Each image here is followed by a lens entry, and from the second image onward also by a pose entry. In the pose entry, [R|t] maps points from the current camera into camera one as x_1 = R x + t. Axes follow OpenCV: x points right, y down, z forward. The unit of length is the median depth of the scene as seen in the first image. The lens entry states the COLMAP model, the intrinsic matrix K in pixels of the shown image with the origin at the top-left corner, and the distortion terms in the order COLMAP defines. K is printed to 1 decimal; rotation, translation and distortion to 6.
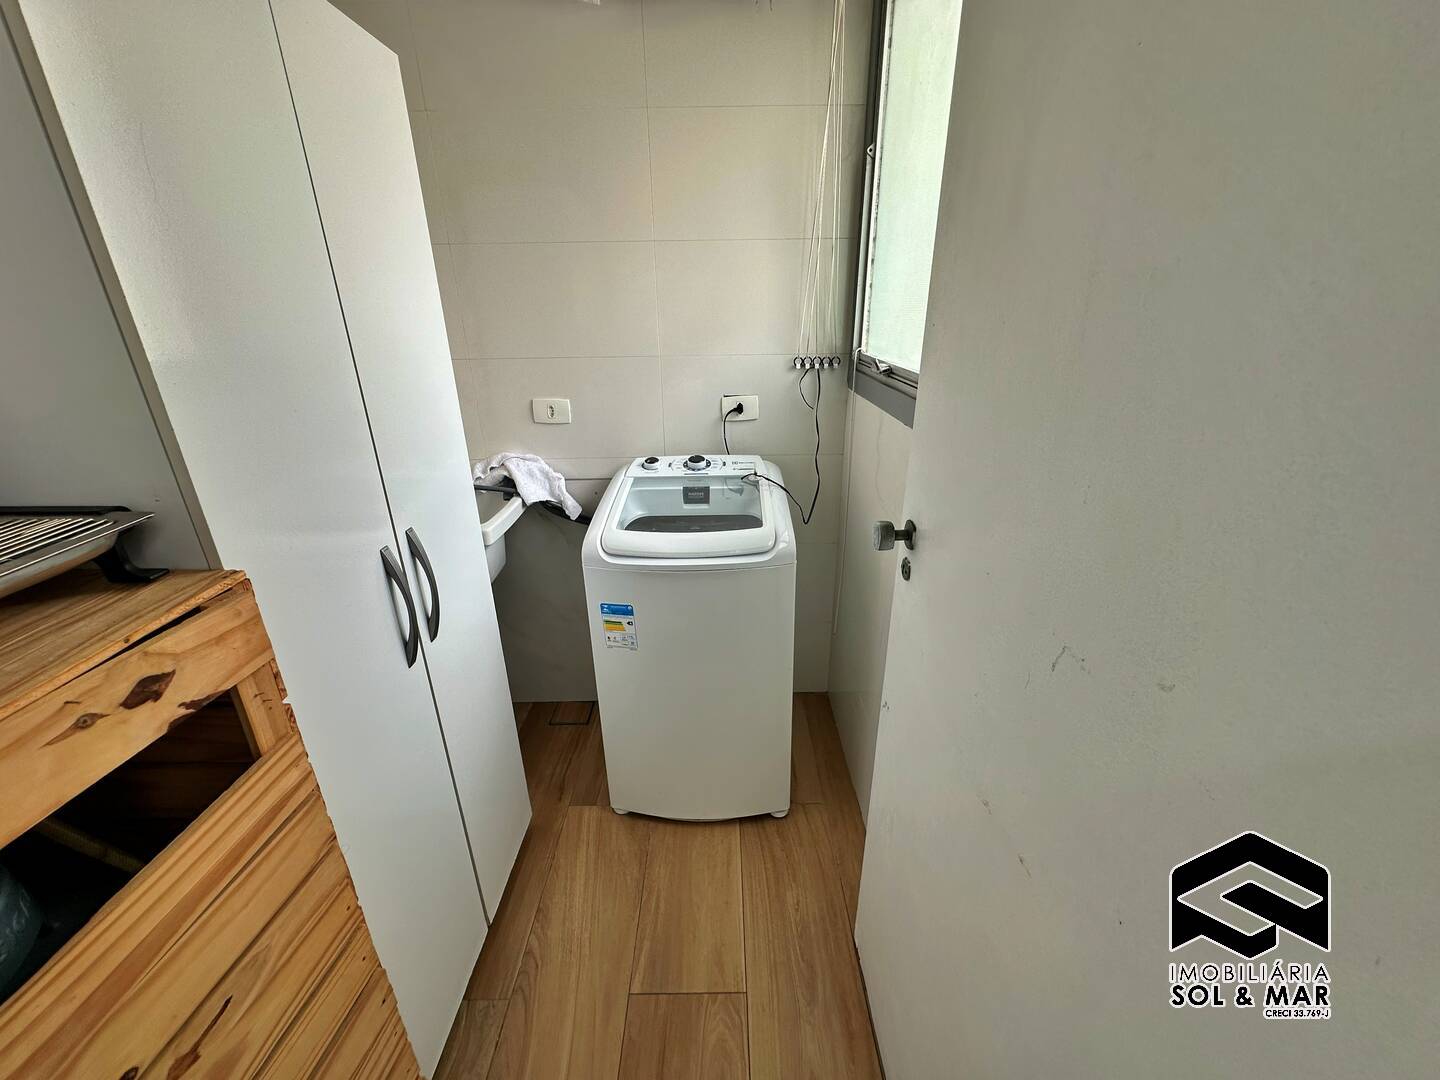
lens RADIAL K [[574.0, 0, 720.0], [0, 574.0, 540.0], [0, 0, 1]] dist [-0.002118, 0.000768]
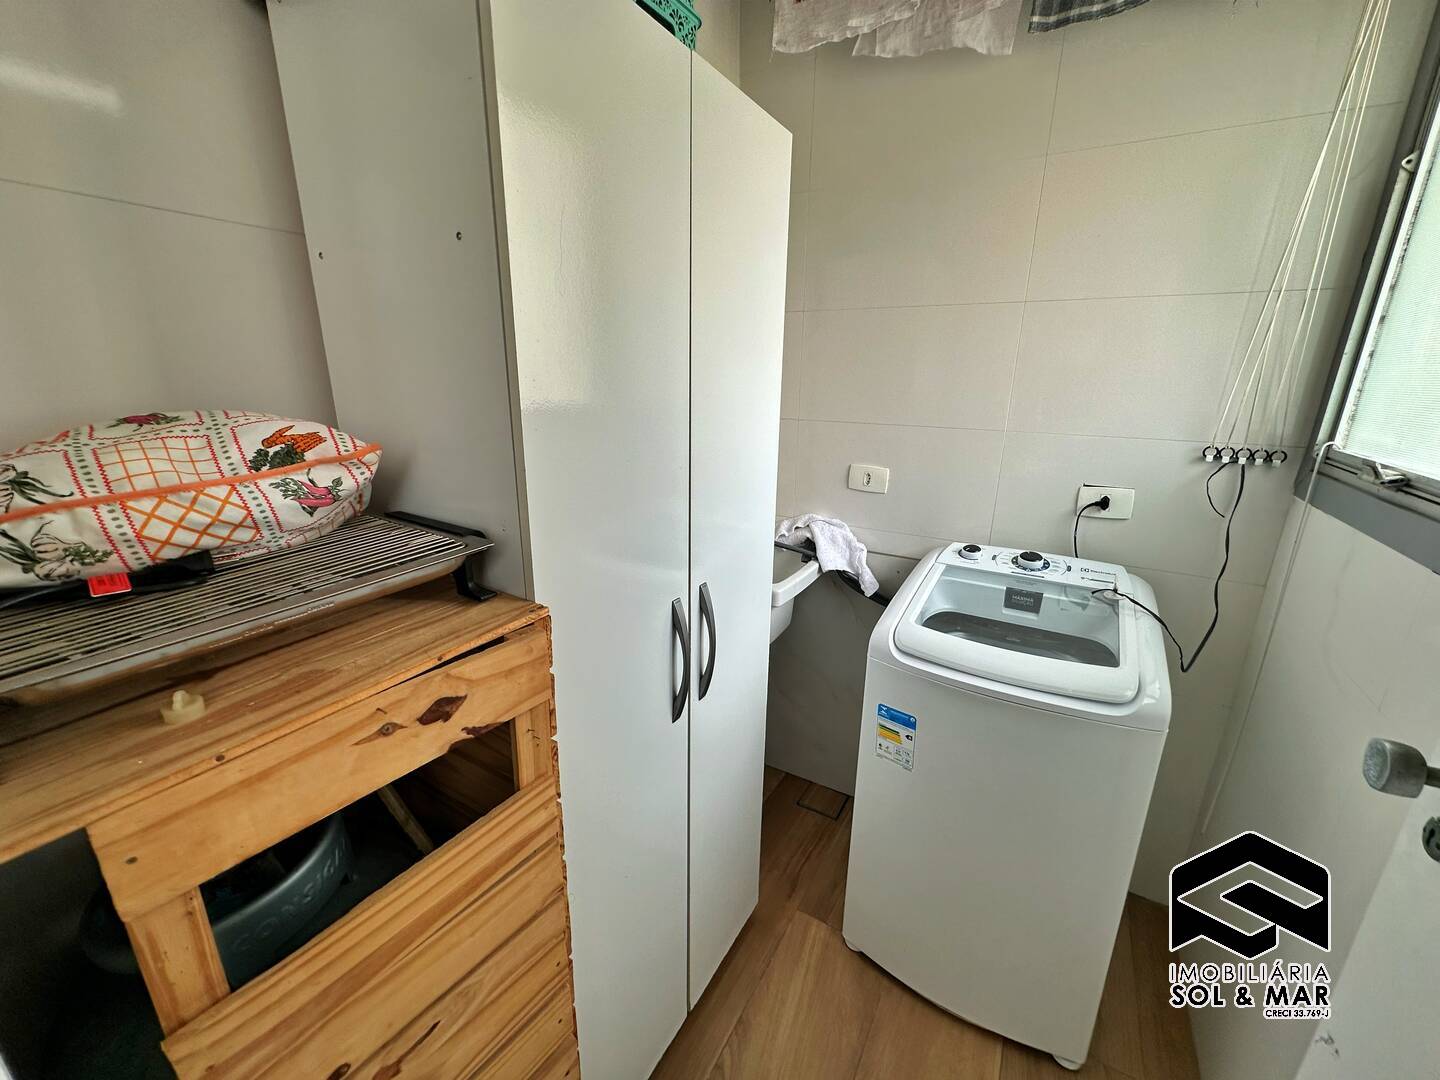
lens RADIAL K [[574.0, 0, 720.0], [0, 574.0, 540.0], [0, 0, 1]] dist [-0.002118, 0.000768]
pose [[0.858393, 0.167386, -0.484916, -0.047271], [-0.216221, 0.975255, -0.046109, -0.050020], [0.465198, 0.144429, 0.873345, 0.129357]]
